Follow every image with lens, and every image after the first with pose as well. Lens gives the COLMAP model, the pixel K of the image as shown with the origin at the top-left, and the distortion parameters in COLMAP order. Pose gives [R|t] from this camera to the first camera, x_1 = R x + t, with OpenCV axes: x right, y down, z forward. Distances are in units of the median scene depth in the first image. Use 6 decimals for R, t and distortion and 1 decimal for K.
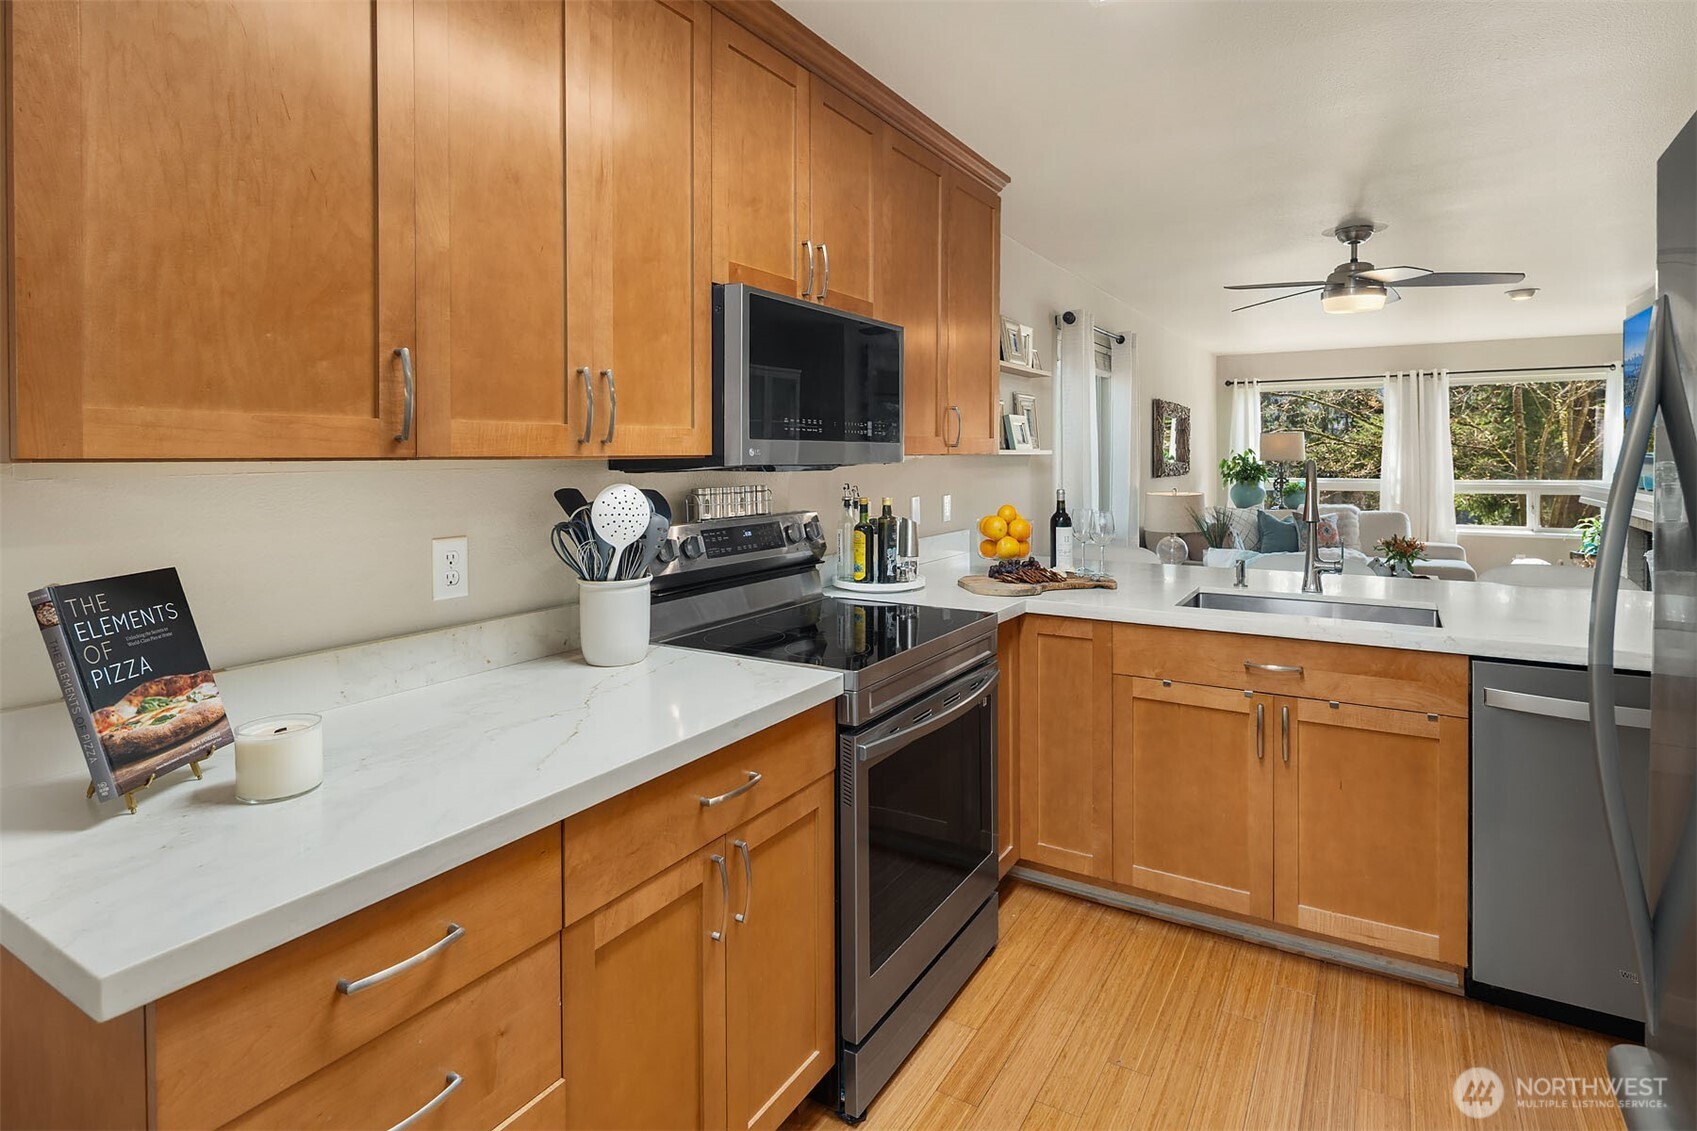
lens RADIAL K [[862.4, 0, 838.1], [0, 862.4, 469.0], [0, 0, 1]] dist [-0.000628, -0.001254]
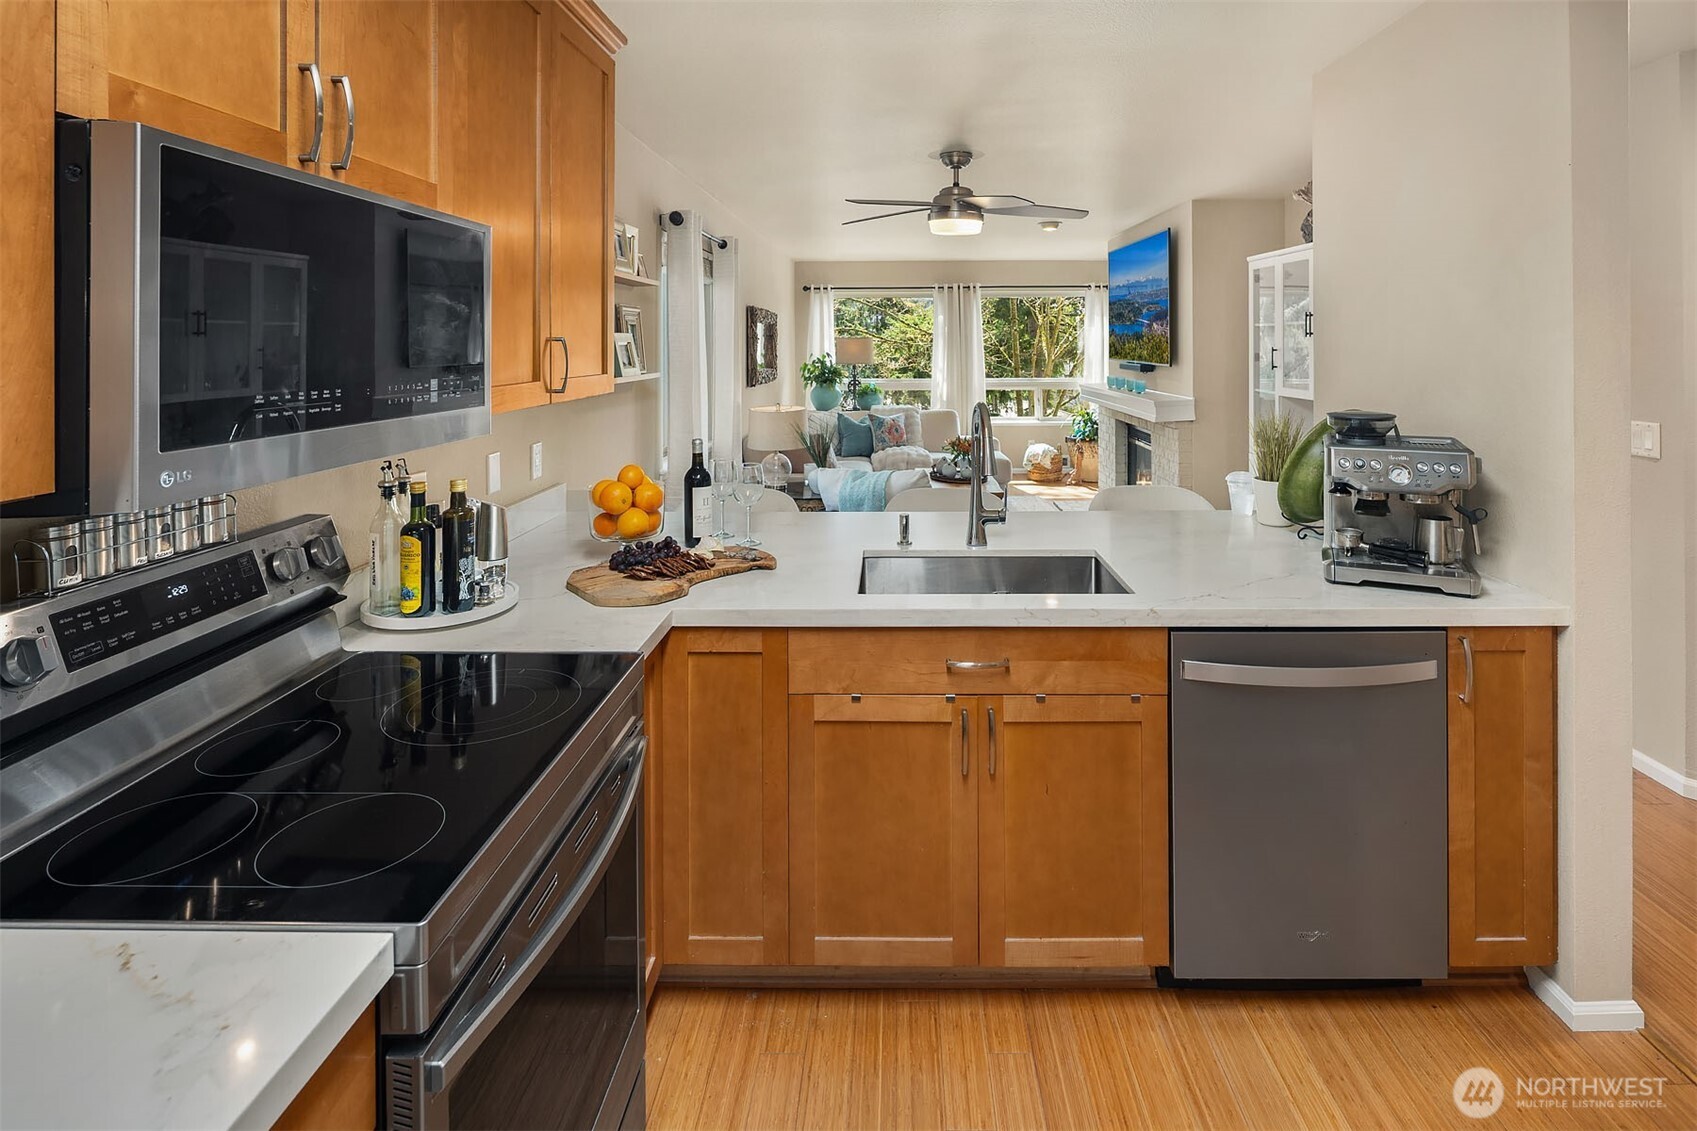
lens RADIAL K [[862.4, 0, 886.6], [0, 862.4, 344.1], [0, 0, 1]] dist [-0.000628, -0.001254]
pose [[0.854447, -0.000627, 0.519538, -0.006525], [0.010818, 0.999804, -0.016586, -0.065385], [-0.519426, 0.019793, 0.854286, 0.309253]]
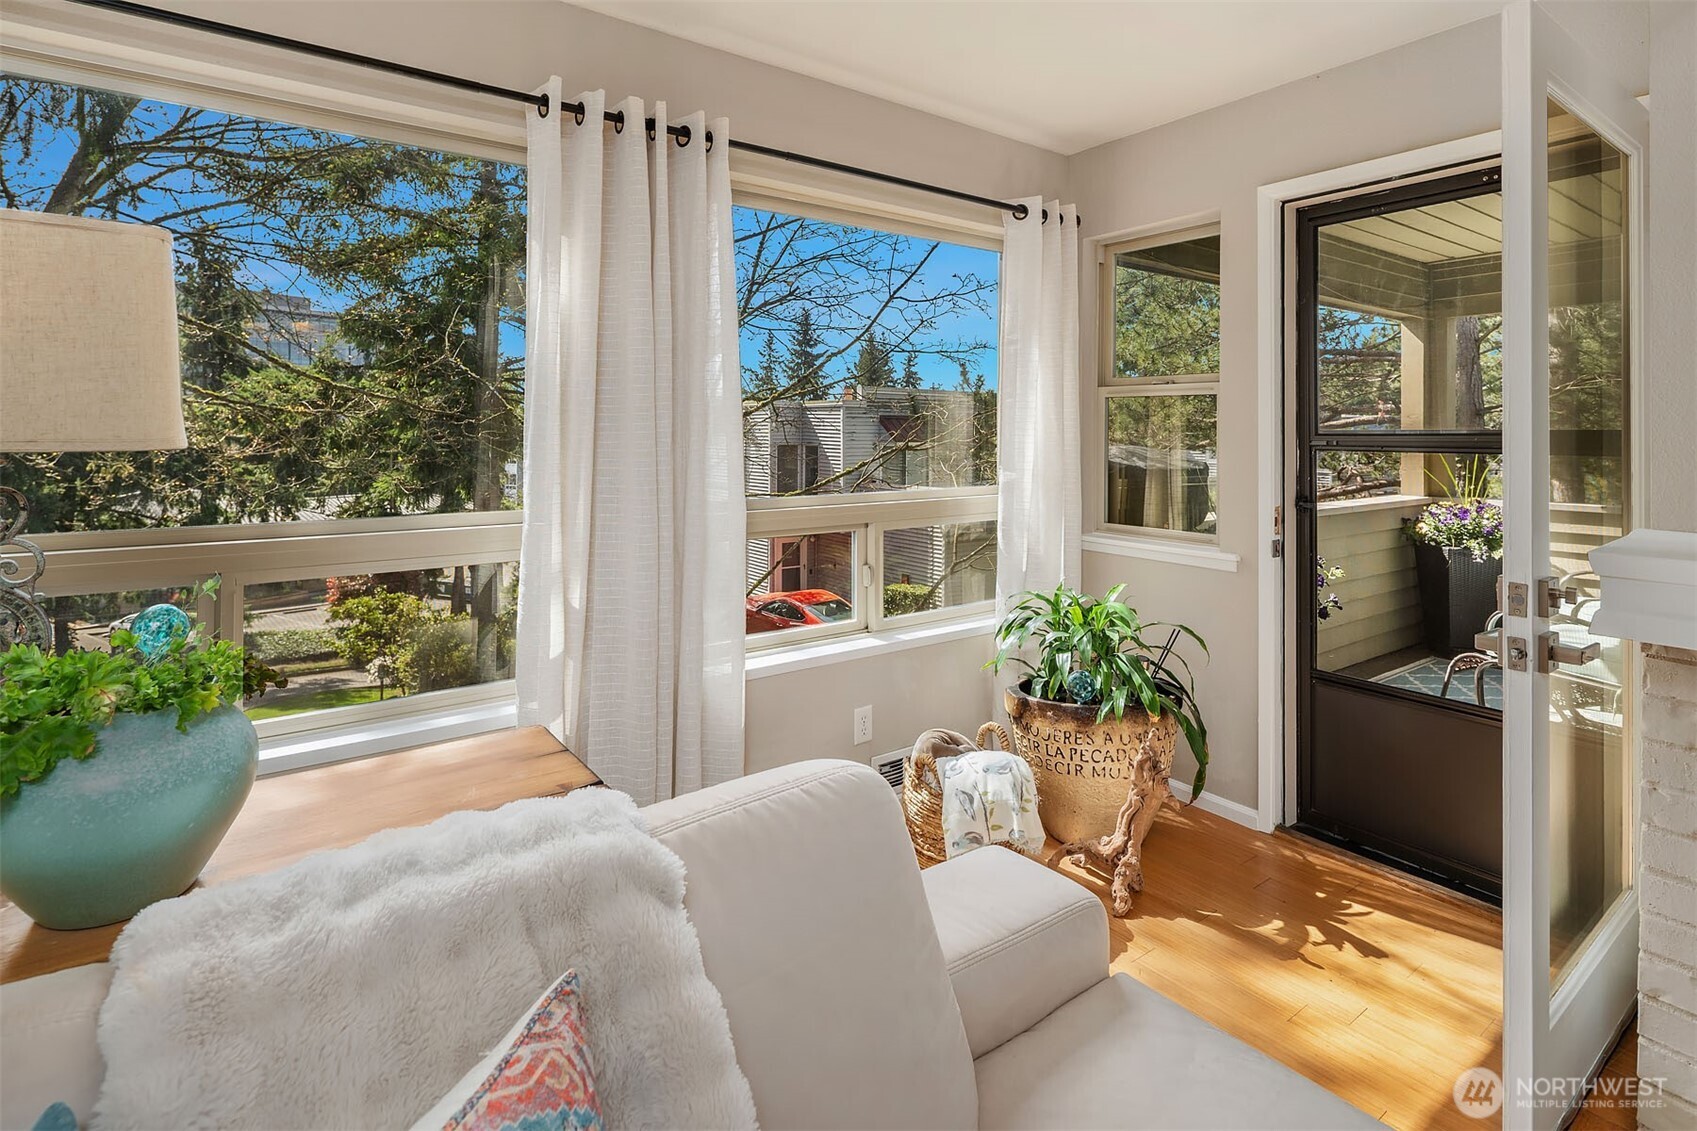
lens RADIAL K [[862.4, 0, 874.5], [0, 862.4, 414.5], [0, 0, 1]] dist [-0.000628, -0.001254]
pose [[0.365099, 0.019390, 0.930767, 1.821049], [0.009561, 0.999652, -0.024576, -0.043595], [-0.930920, 0.017872, 0.364787, 3.398229]]
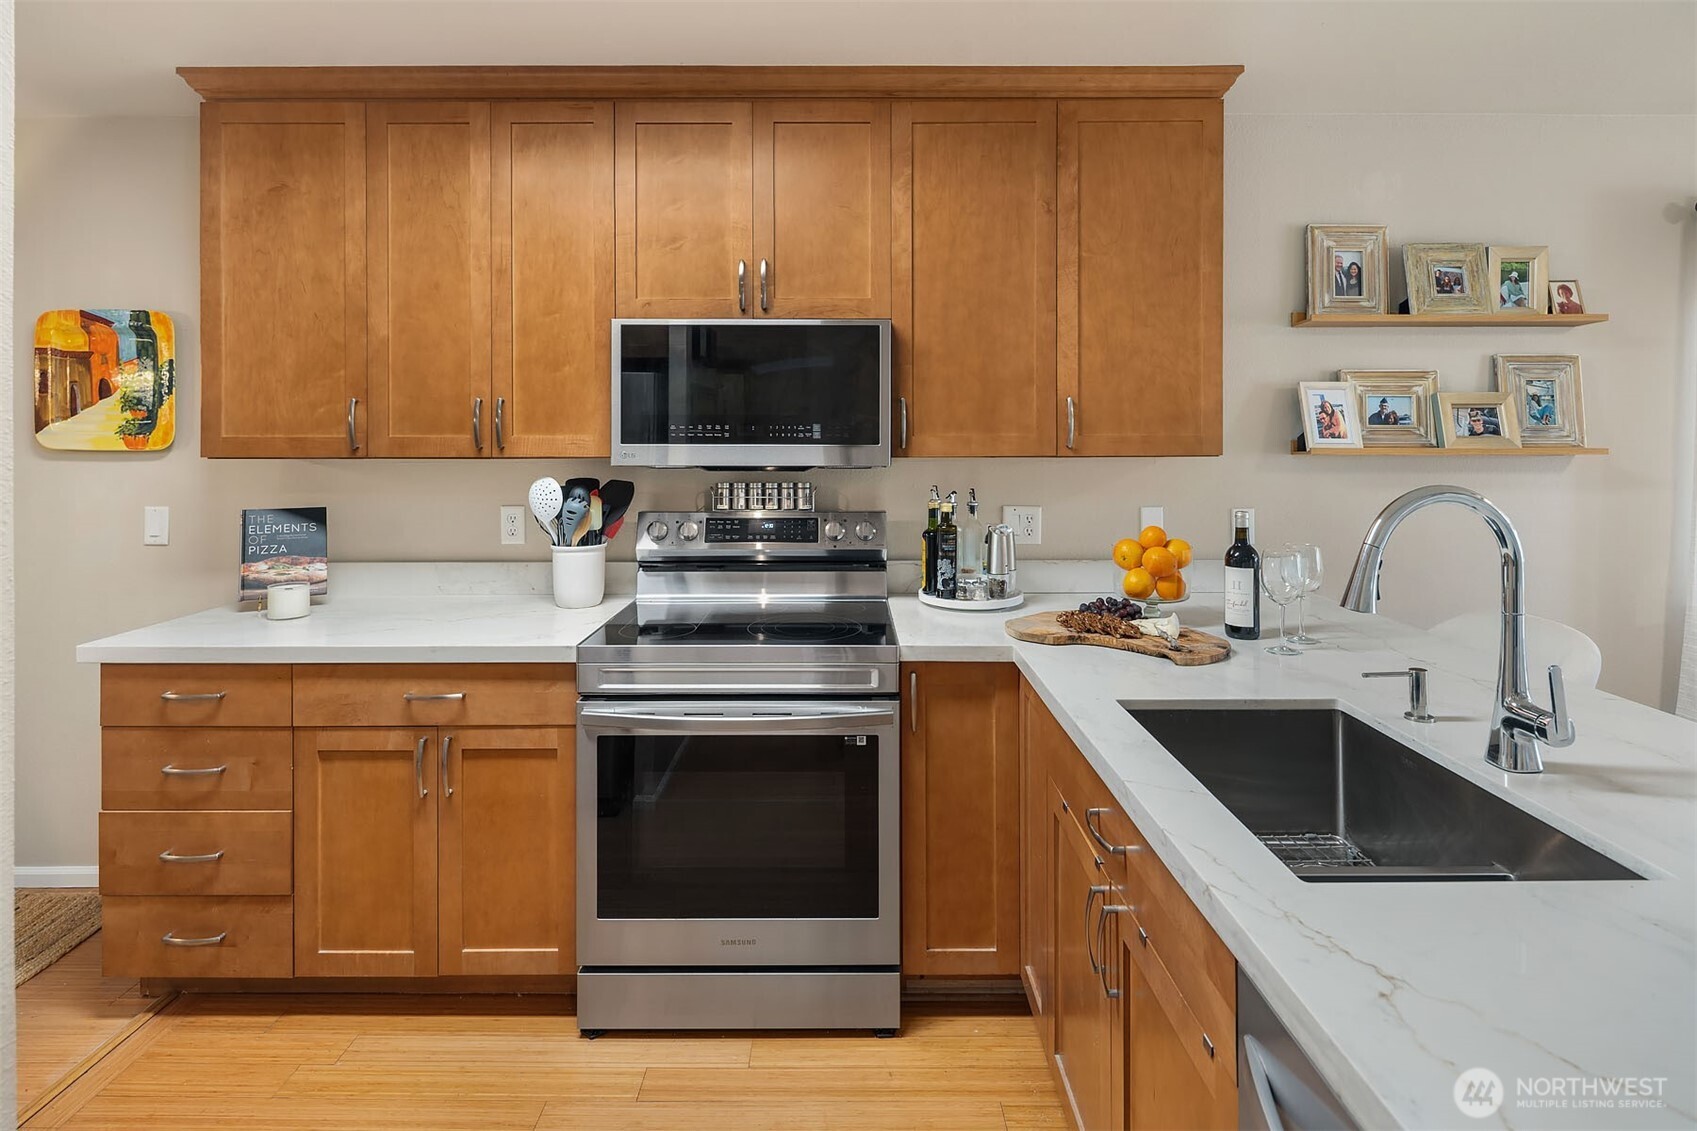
lens RADIAL K [[862.4, 0, 882.5], [0, 862.4, 437.6], [0, 0, 1]] dist [-0.000628, -0.001254]
pose [[0.533666, 0.006336, -0.845672, 0.909851], [-0.014936, 0.999887, -0.001934, -0.037964], [0.845563, 0.013663, 0.533700, 0.532794]]
